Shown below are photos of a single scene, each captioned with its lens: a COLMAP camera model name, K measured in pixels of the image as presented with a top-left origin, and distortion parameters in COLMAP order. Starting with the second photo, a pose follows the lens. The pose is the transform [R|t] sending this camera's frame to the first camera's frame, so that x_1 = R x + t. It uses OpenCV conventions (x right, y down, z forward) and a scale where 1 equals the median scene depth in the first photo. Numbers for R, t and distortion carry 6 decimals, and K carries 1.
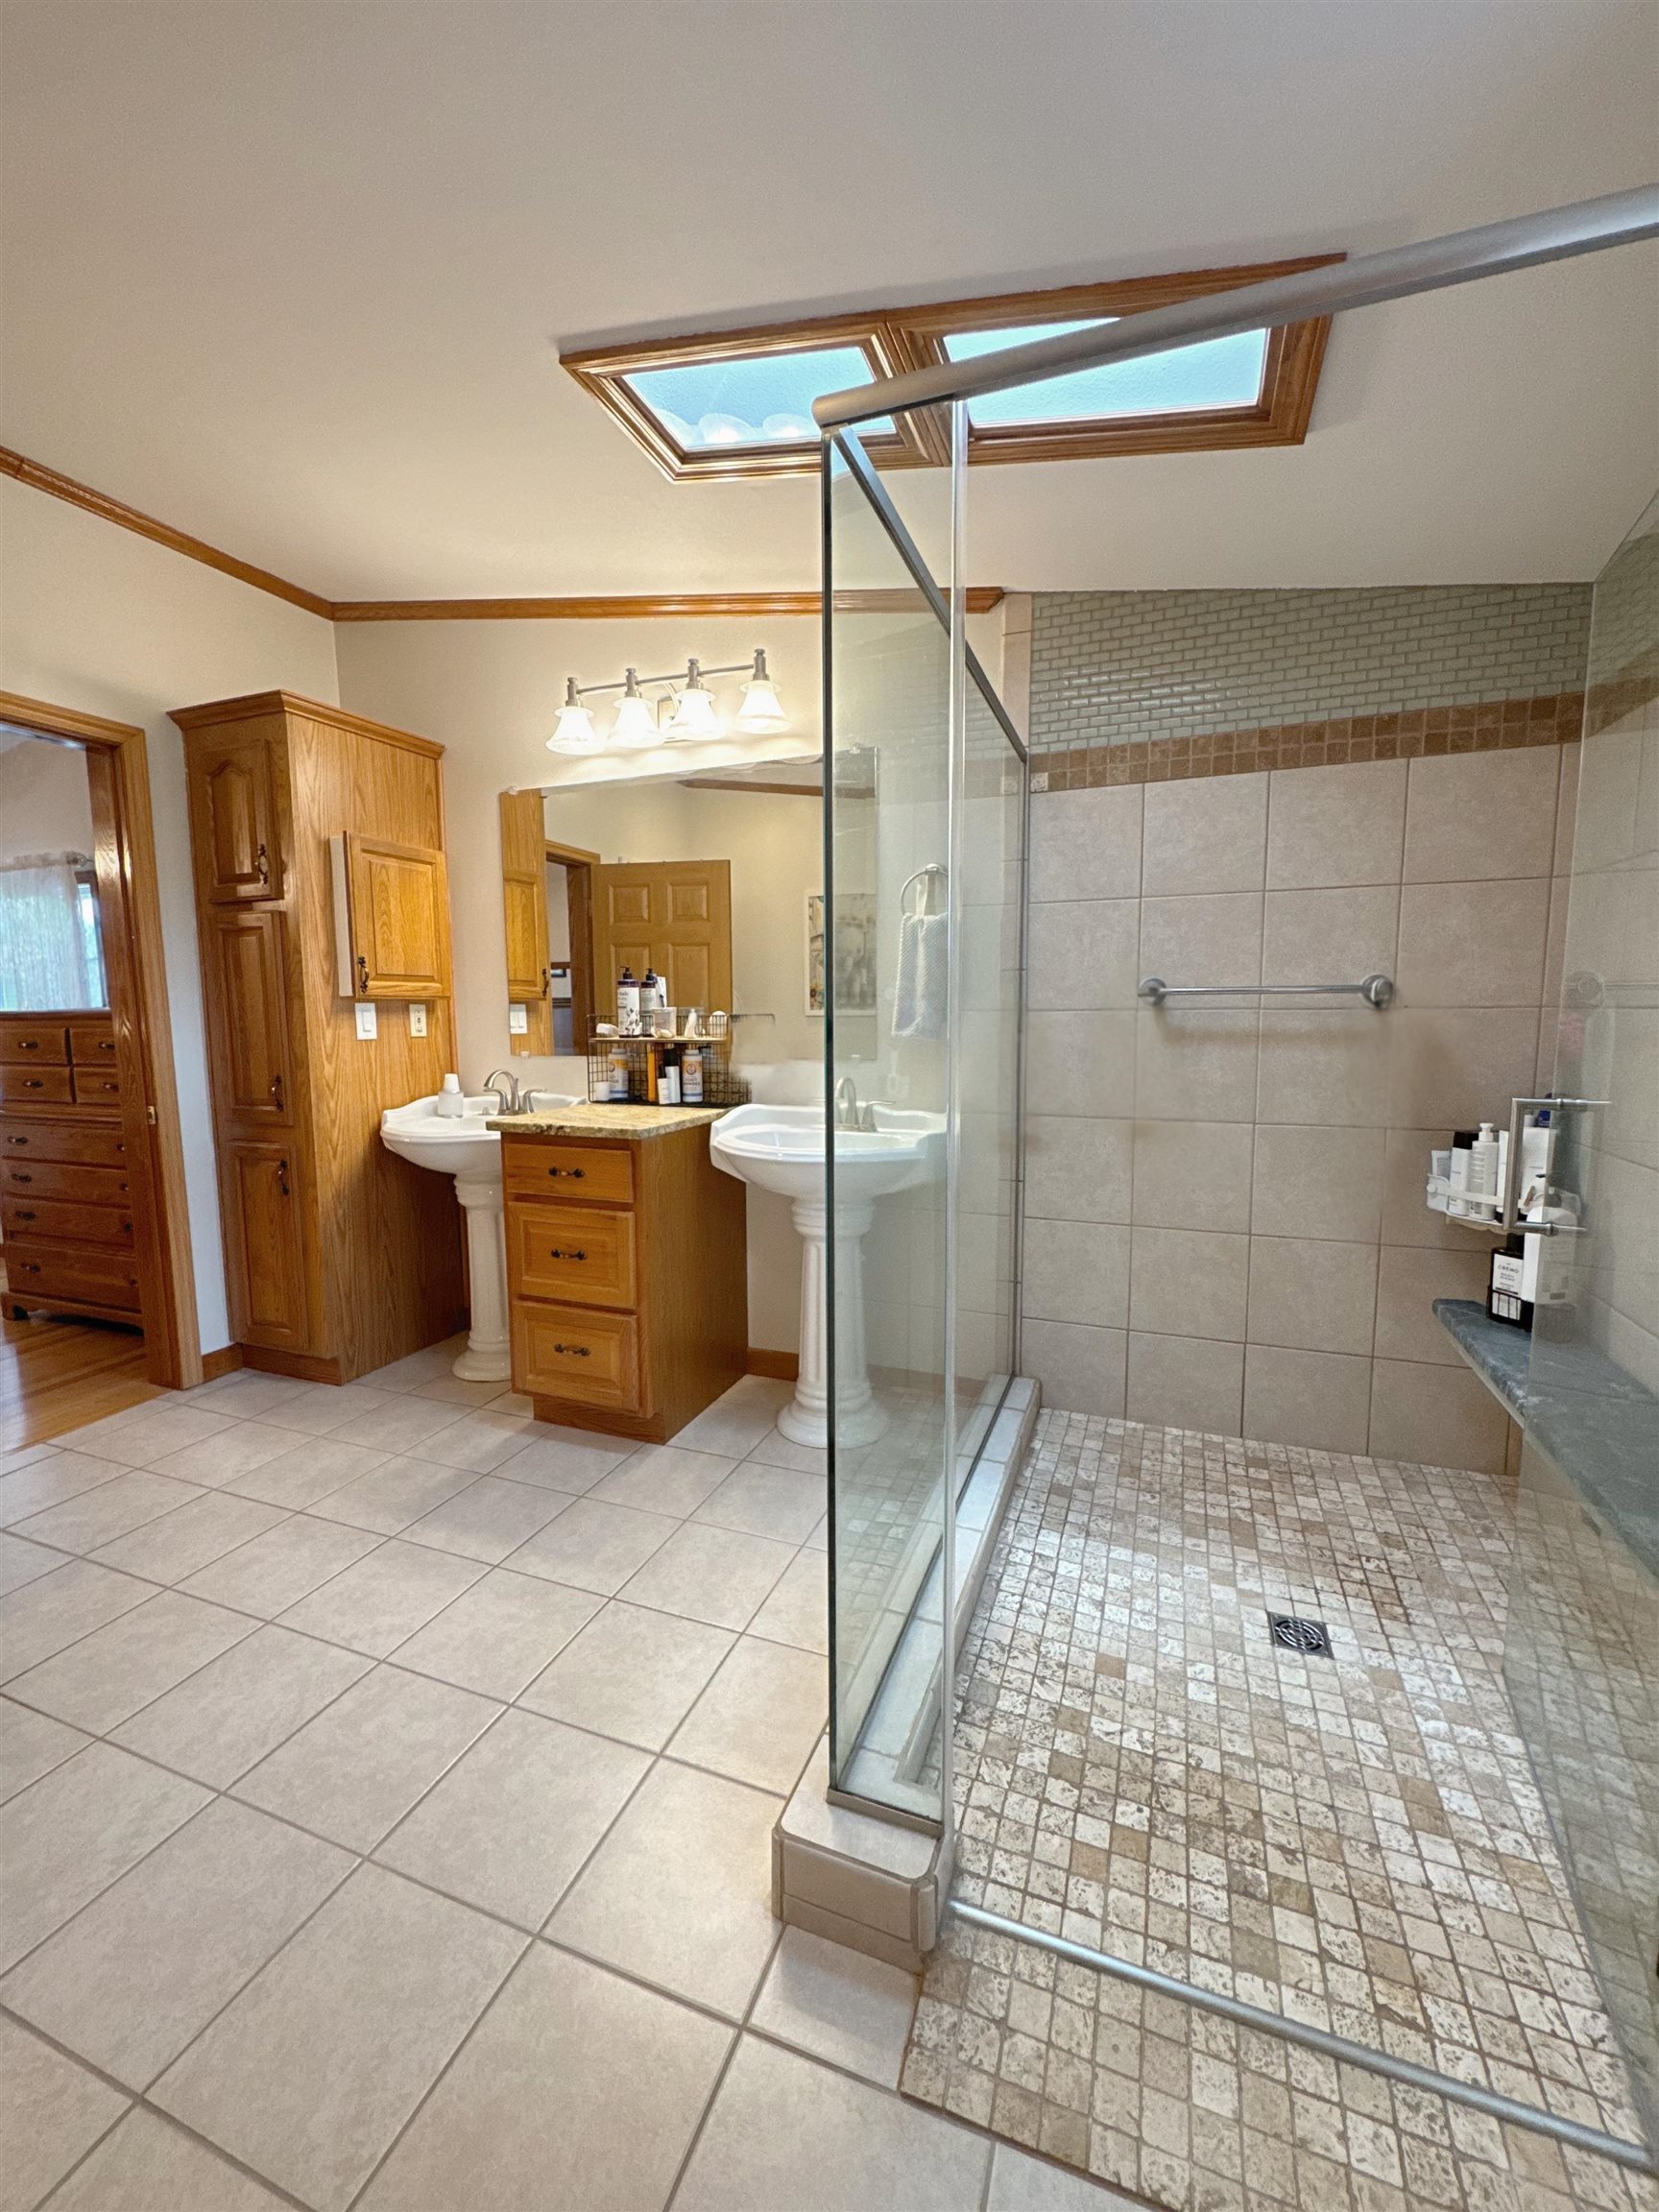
lens RADIAL K [[878.0, 0, 836.7], [0, 878.0, 1106.2], [0, 0, 1]] dist [-0.003666, -0.000296]
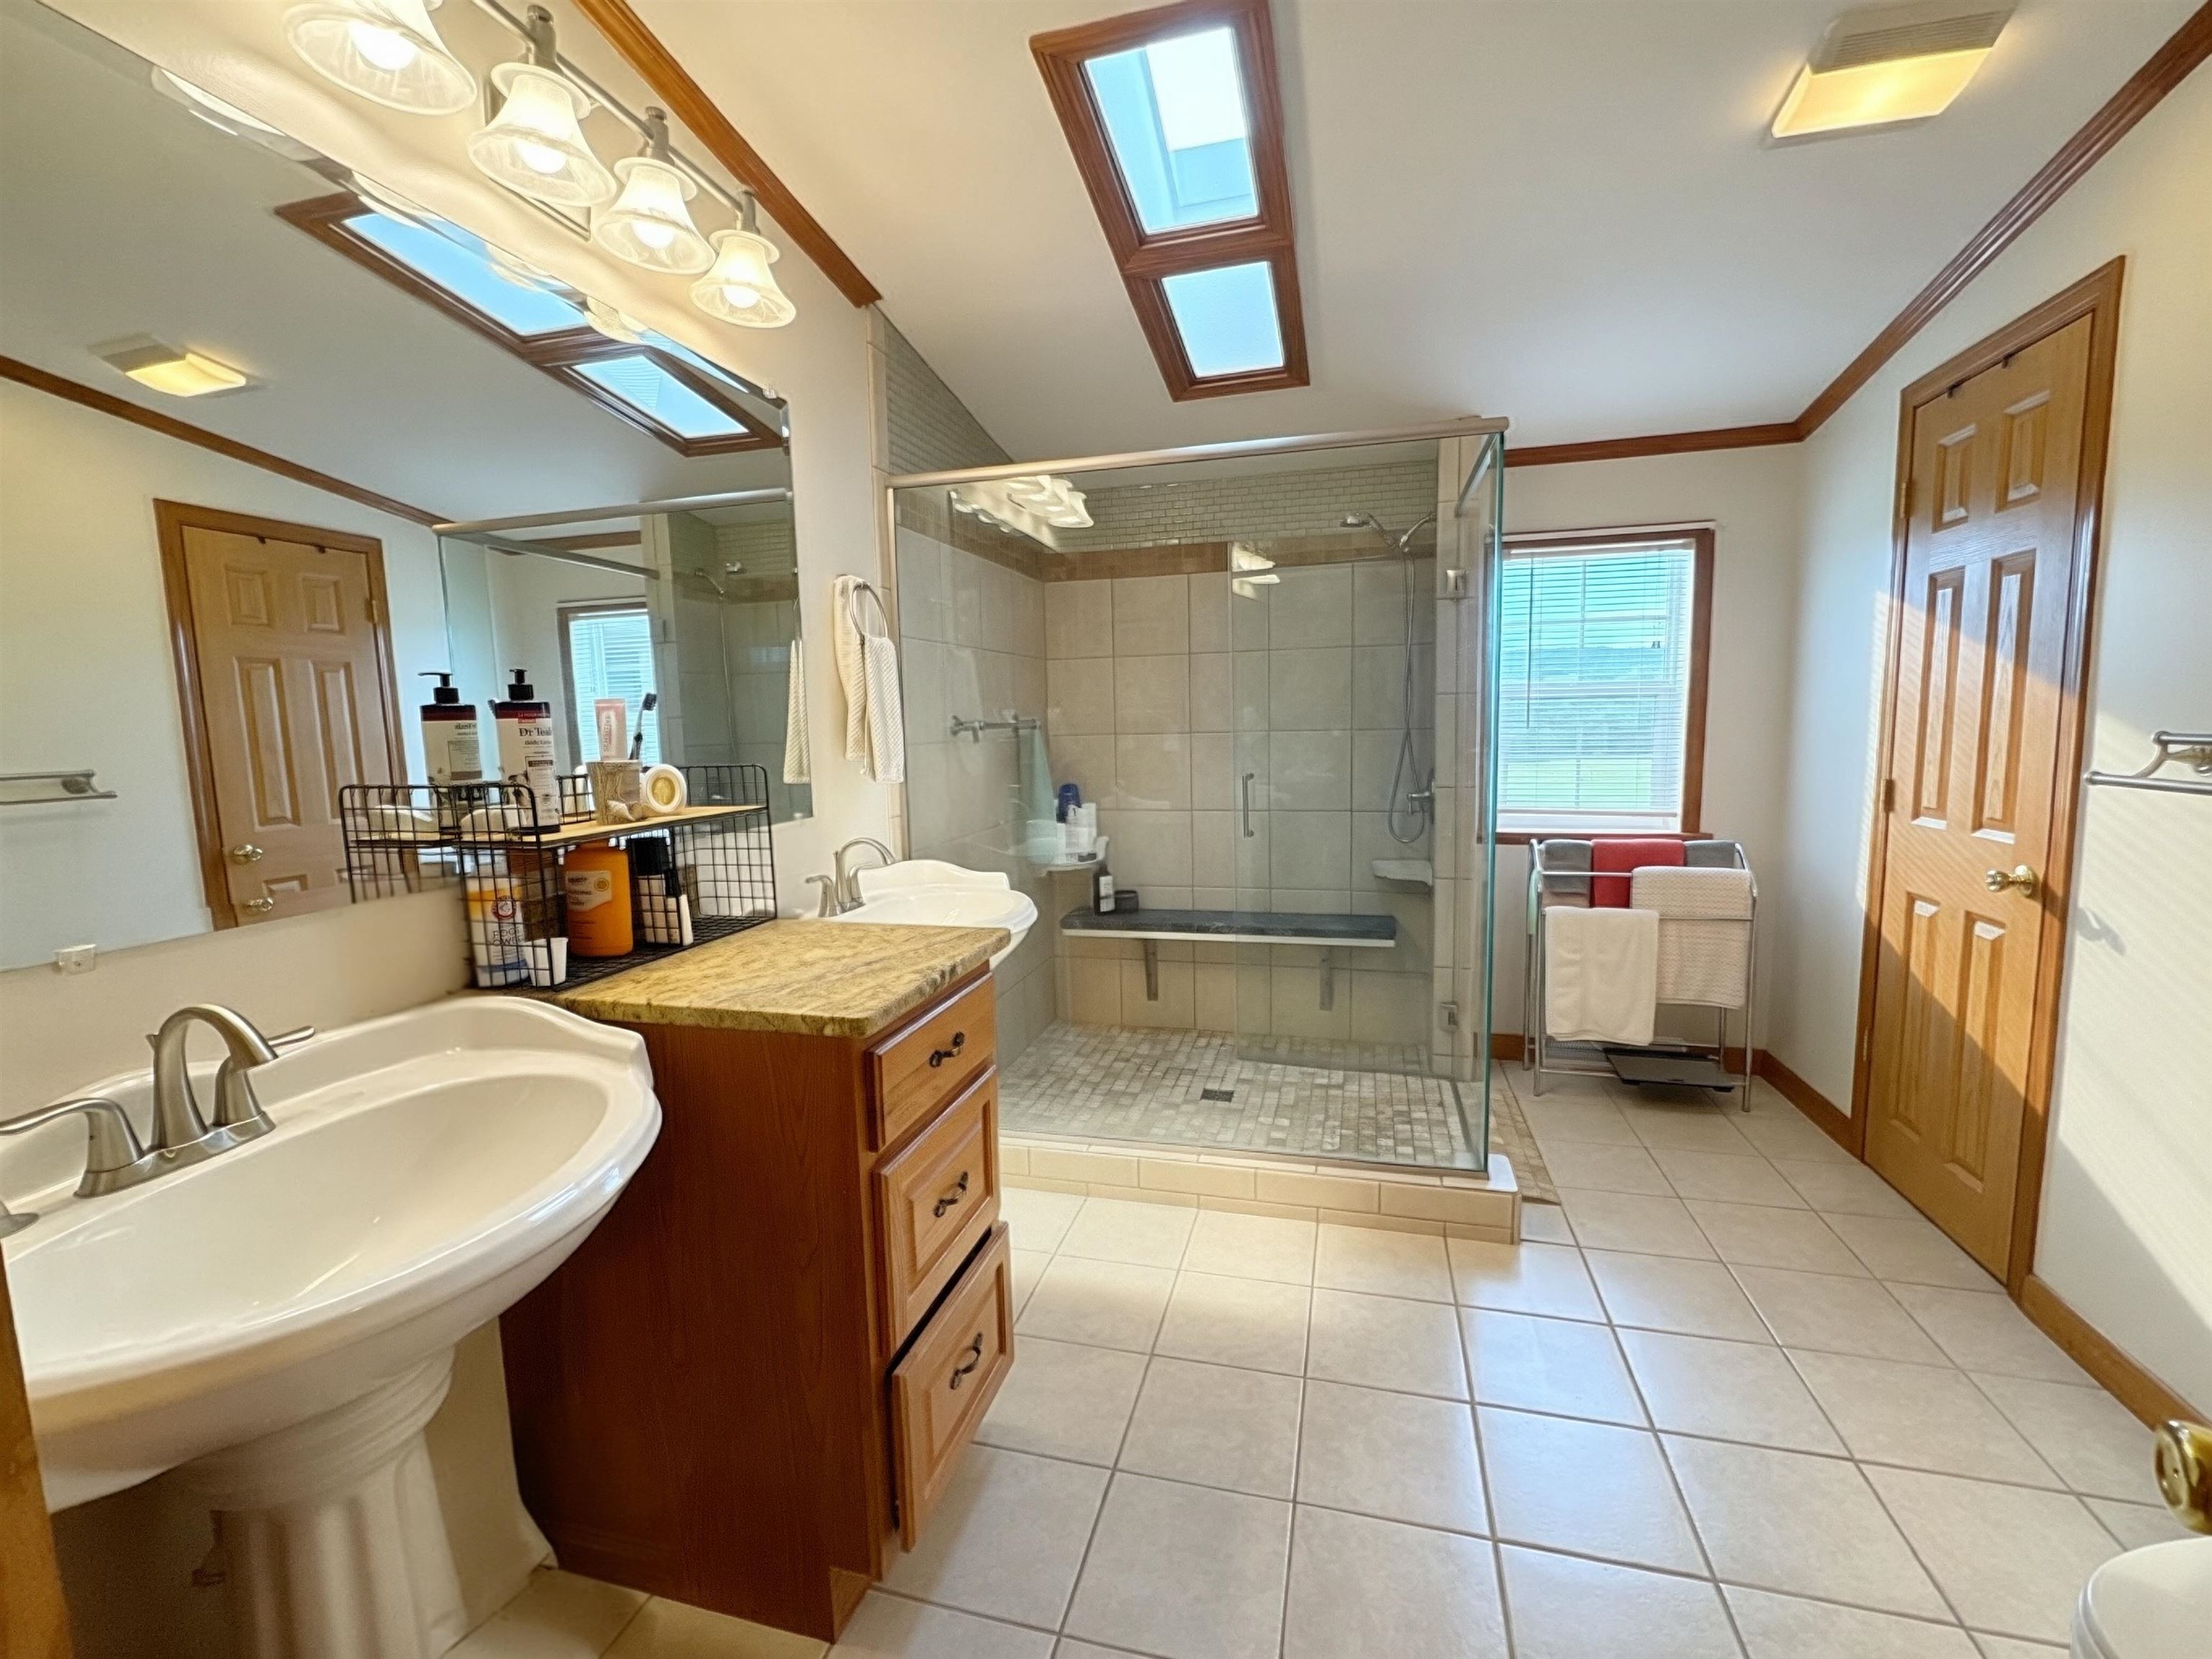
lens RADIAL K [[962.6, 0, 1106.7], [0, 962.6, 830.7], [0, 0, 1]] dist [-0.001671, -0.000010]
pose [[-0.103995, -0.105285, 0.988989, -1.279945], [0.131939, 0.984132, 0.118642, -0.161894], [-0.985788, 0.142825, -0.088453, 1.325887]]
